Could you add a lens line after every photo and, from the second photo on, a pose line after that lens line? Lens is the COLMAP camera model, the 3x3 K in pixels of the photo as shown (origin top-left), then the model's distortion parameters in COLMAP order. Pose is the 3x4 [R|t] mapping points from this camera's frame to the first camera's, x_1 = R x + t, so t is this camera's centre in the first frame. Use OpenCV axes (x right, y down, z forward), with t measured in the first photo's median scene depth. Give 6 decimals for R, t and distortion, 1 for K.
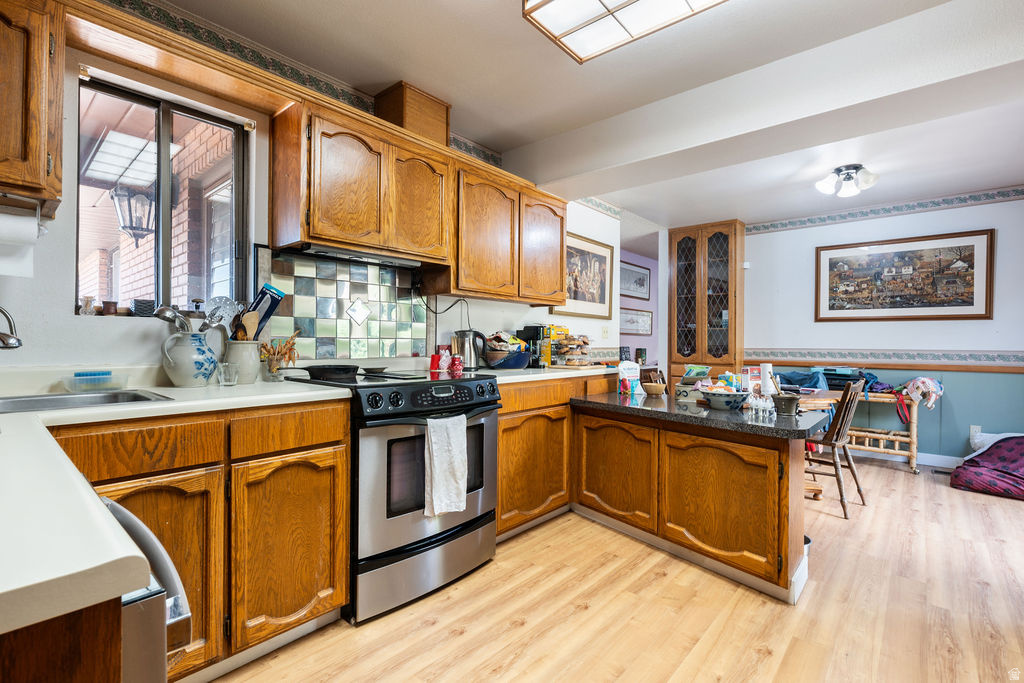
lens RADIAL K [[469.6, 0, 518.0], [0, 469.6, 342.6], [0, 0, 1]] dist [-0.004135, -0.000229]
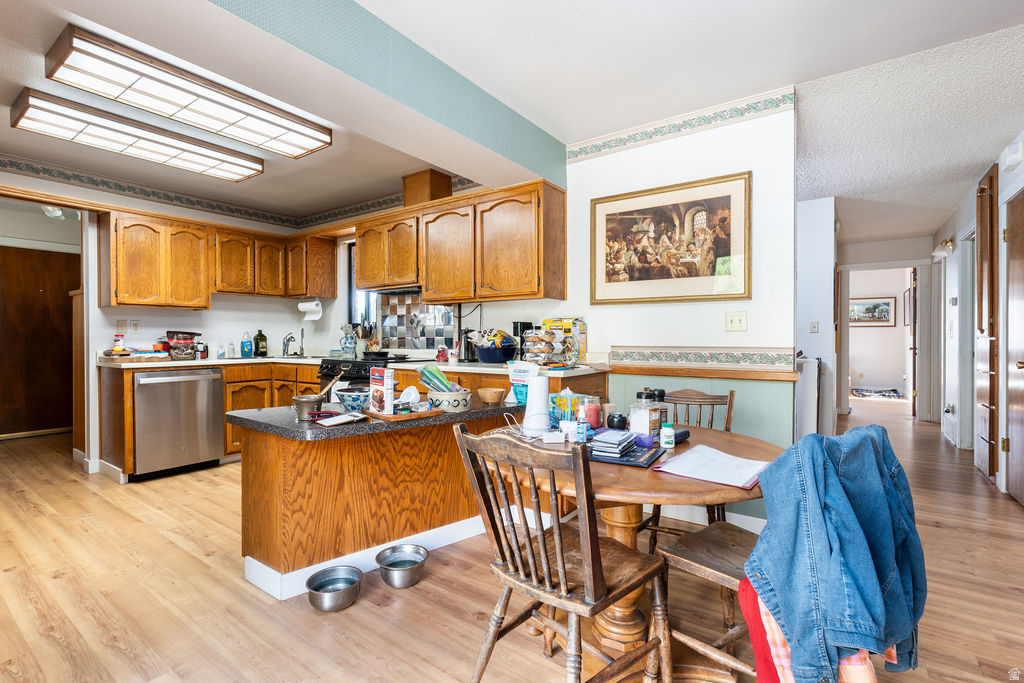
lens RADIAL K [[469.6, 0, 513.1], [0, 469.6, 338.5], [0, 0, 1]] dist [-0.004135, -0.000229]
pose [[0.098241, -0.004117, -0.995154, 0.848039], [0.002903, 0.999988, -0.003850, 0.002411], [0.995158, -0.002511, 0.098252, 0.738282]]
